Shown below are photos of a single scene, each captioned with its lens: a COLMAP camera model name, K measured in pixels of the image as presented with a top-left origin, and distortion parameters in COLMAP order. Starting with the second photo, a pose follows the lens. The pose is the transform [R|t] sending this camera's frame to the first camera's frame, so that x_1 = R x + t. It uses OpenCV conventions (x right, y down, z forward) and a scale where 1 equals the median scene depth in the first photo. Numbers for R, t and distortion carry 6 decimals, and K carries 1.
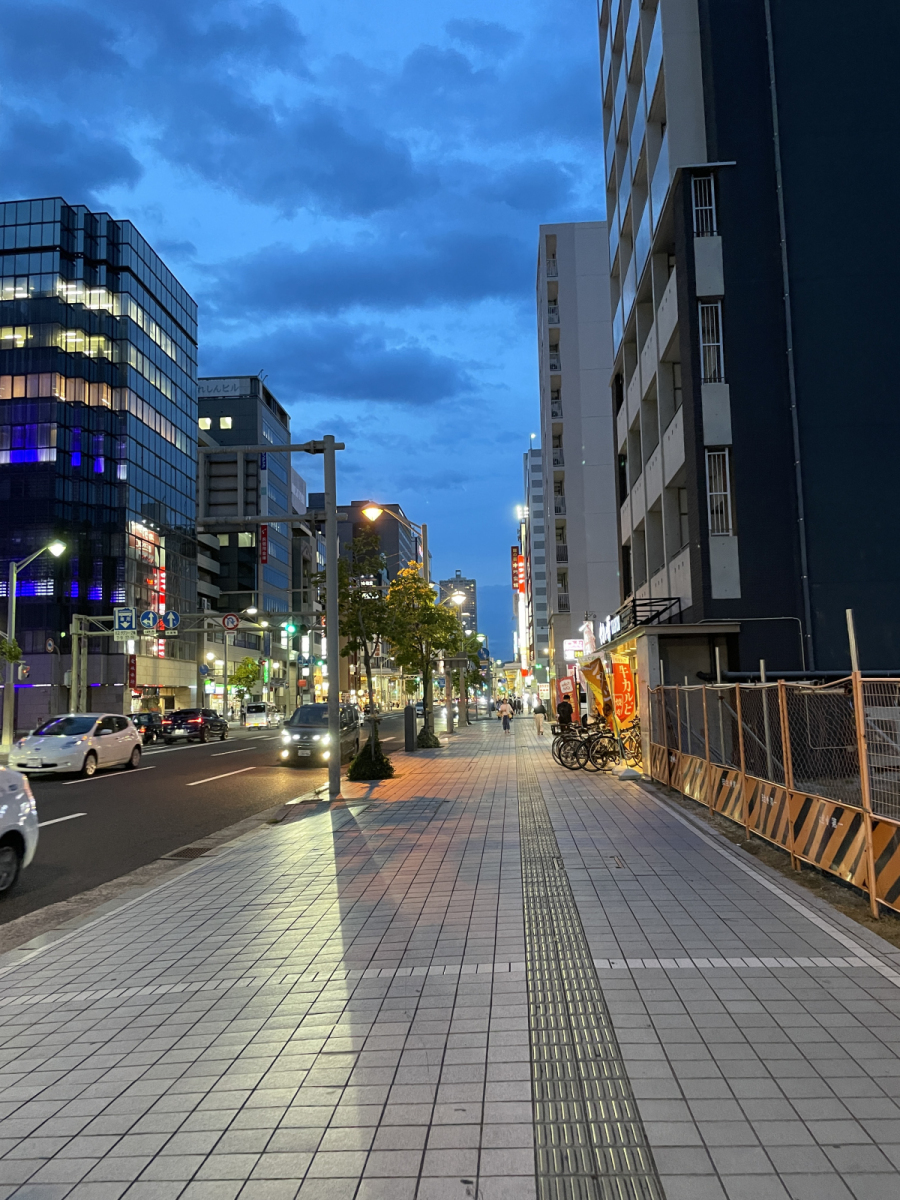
lens RADIAL K [[910.5, 0, 453.3], [0, 910.5, 601.0], [0, 0, 1]] dist [0.040919, 0.001912]
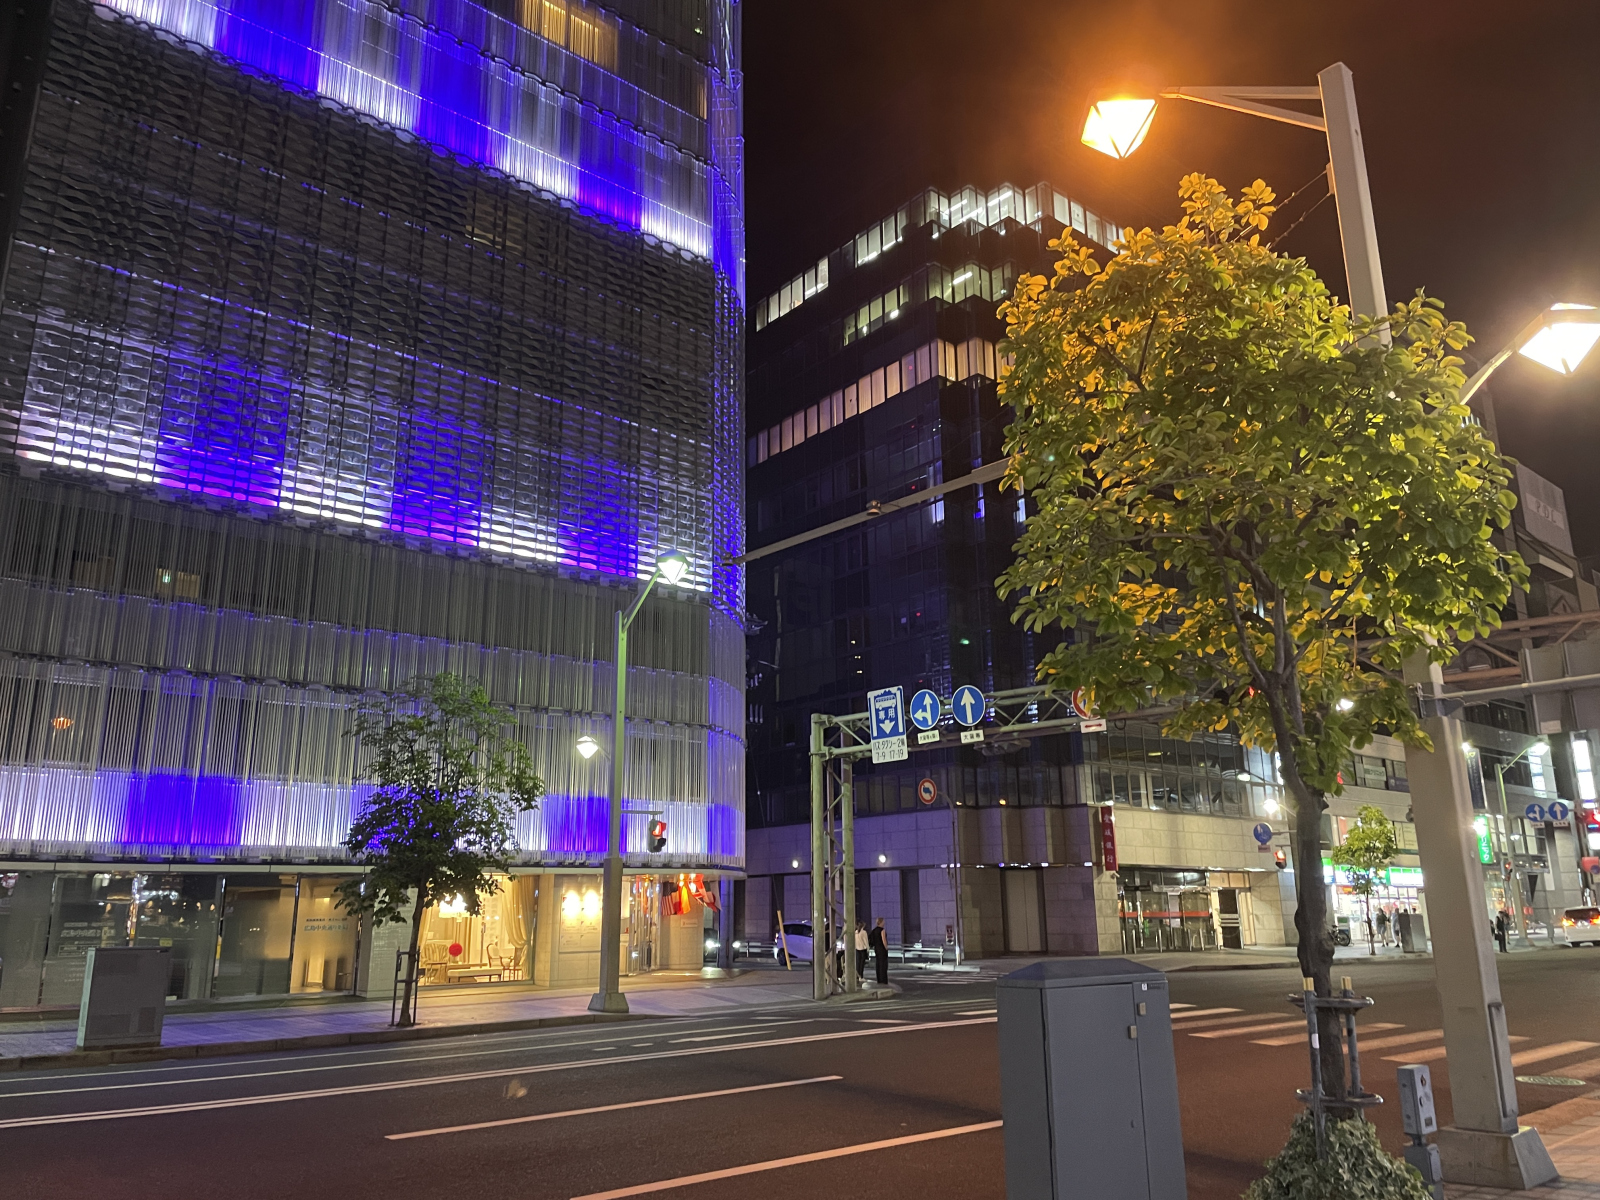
lens RADIAL K [[1214.1, 0, 800.5], [0, 1214.1, 600.1], [0, 0, 1]] dist [0.040919, 0.001912]
pose [[0.695905, -0.162824, -0.699431, 0.037721], [0.071047, 0.984789, -0.158565, 0.041662], [0.714611, 0.060654, 0.696888, 0.388307]]
